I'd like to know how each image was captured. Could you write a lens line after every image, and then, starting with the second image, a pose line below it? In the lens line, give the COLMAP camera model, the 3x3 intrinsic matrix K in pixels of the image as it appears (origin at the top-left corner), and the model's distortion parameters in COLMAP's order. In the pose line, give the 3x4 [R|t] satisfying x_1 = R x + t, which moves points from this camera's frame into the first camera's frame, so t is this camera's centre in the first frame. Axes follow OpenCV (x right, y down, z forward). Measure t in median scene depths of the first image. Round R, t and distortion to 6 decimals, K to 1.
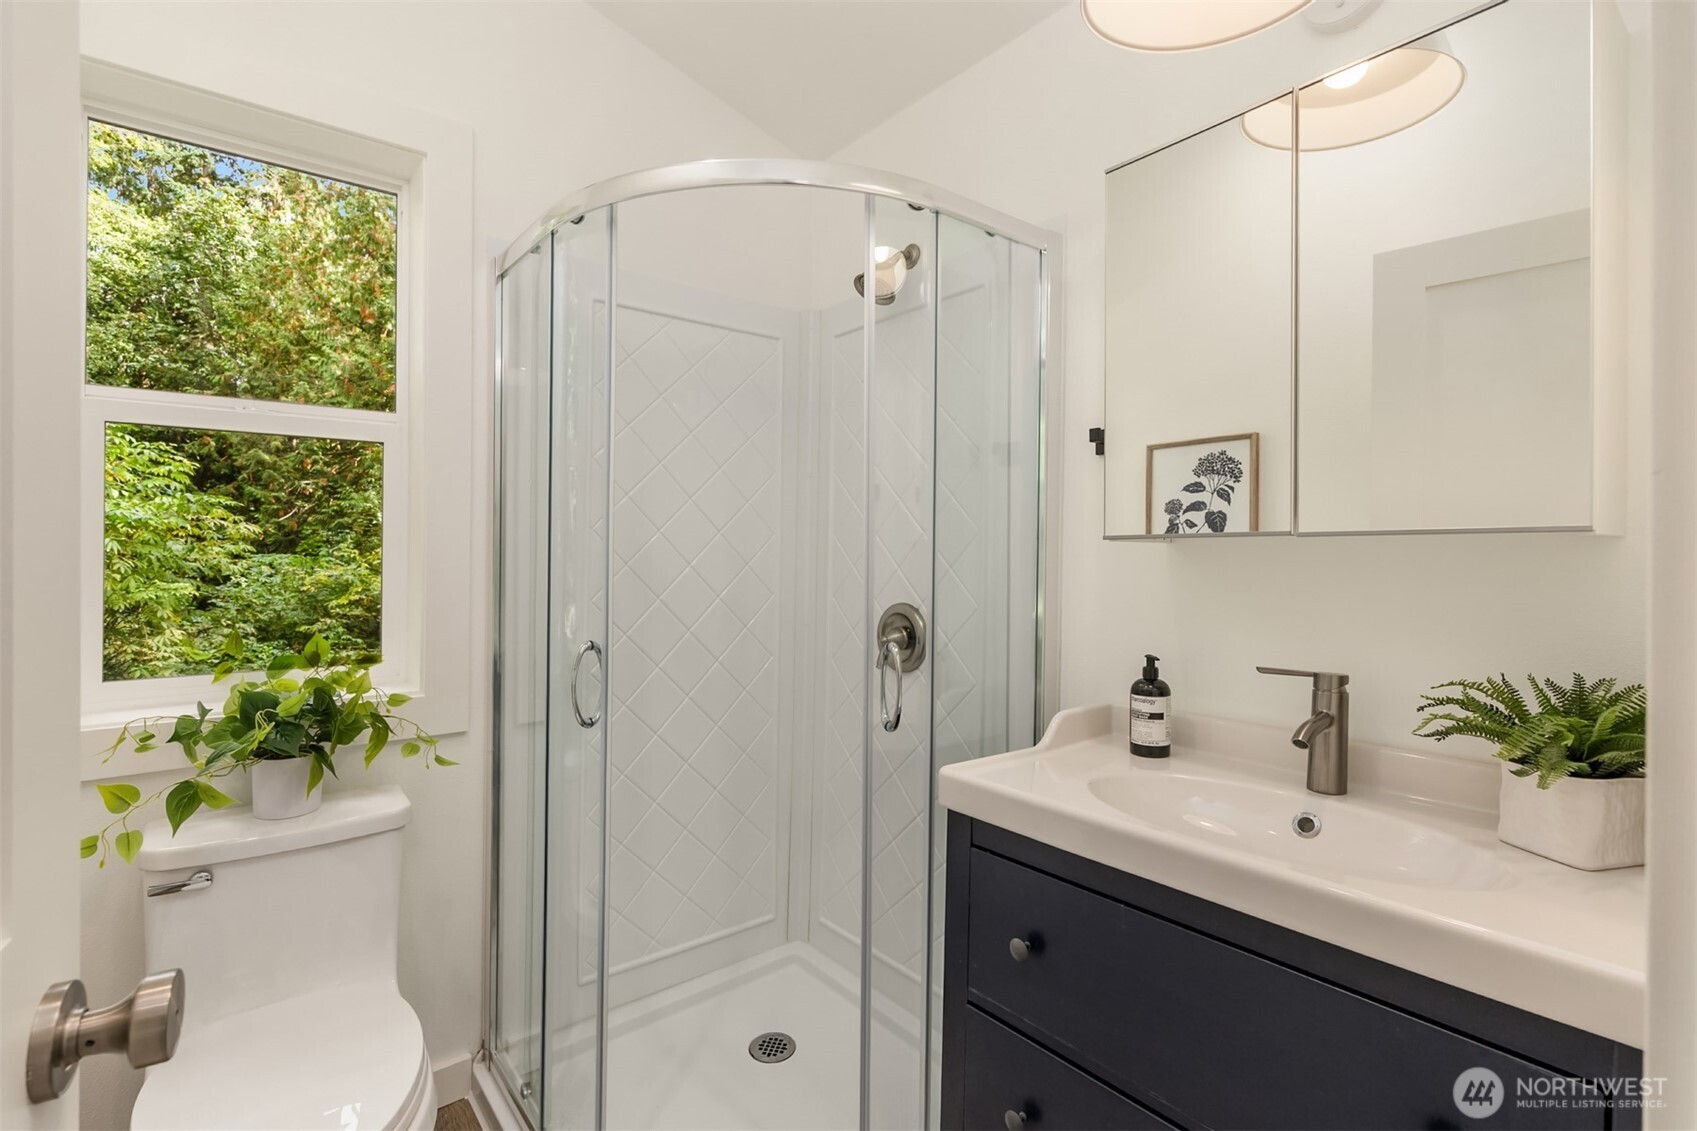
lens RADIAL K [[776.3, 0, 839.0], [0, 776.3, 559.7], [0, 0, 1]] dist [-0.004429, 0.001153]
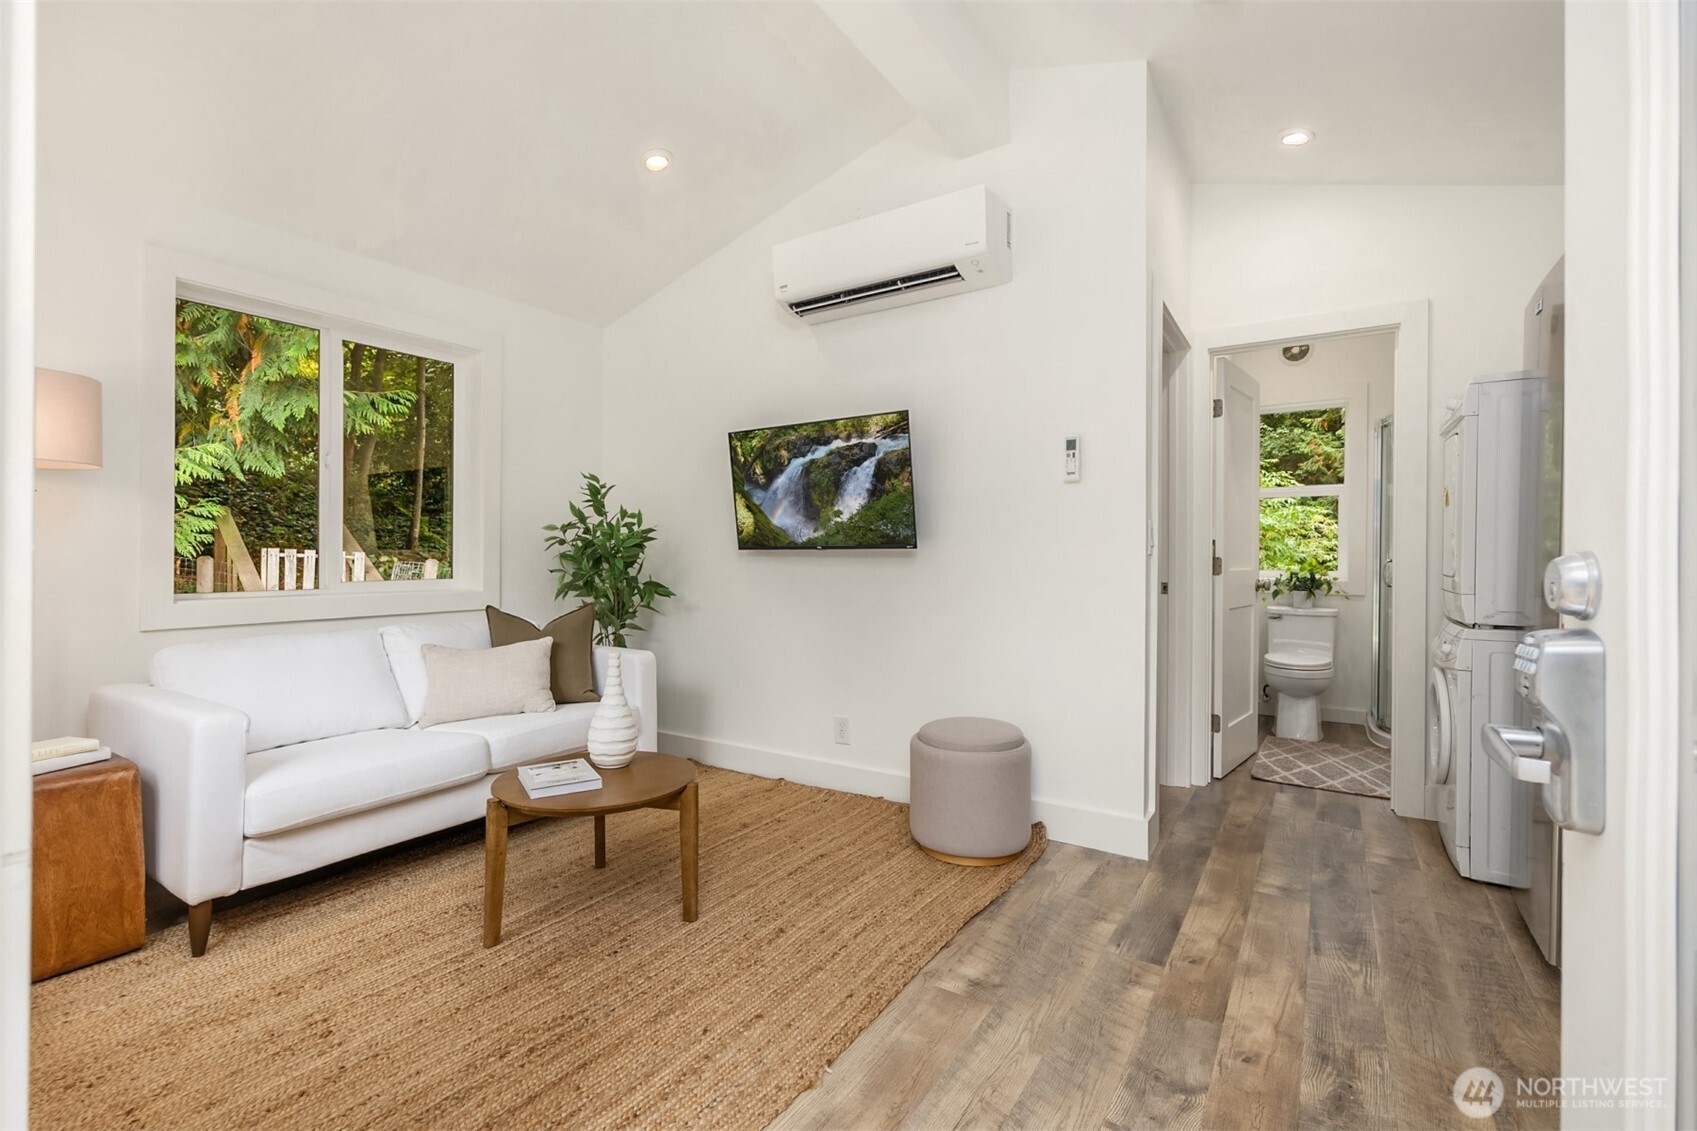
lens RADIAL K [[776.3, 0, 847.1], [0, 776.3, 559.1], [0, 0, 1]] dist [-0.004429, 0.001153]
pose [[0.329571, 0.002494, -0.944128, 0.268782], [-0.003290, 0.999993, 0.001493, 0.015897], [0.944125, 0.002614, 0.329577, -0.293836]]
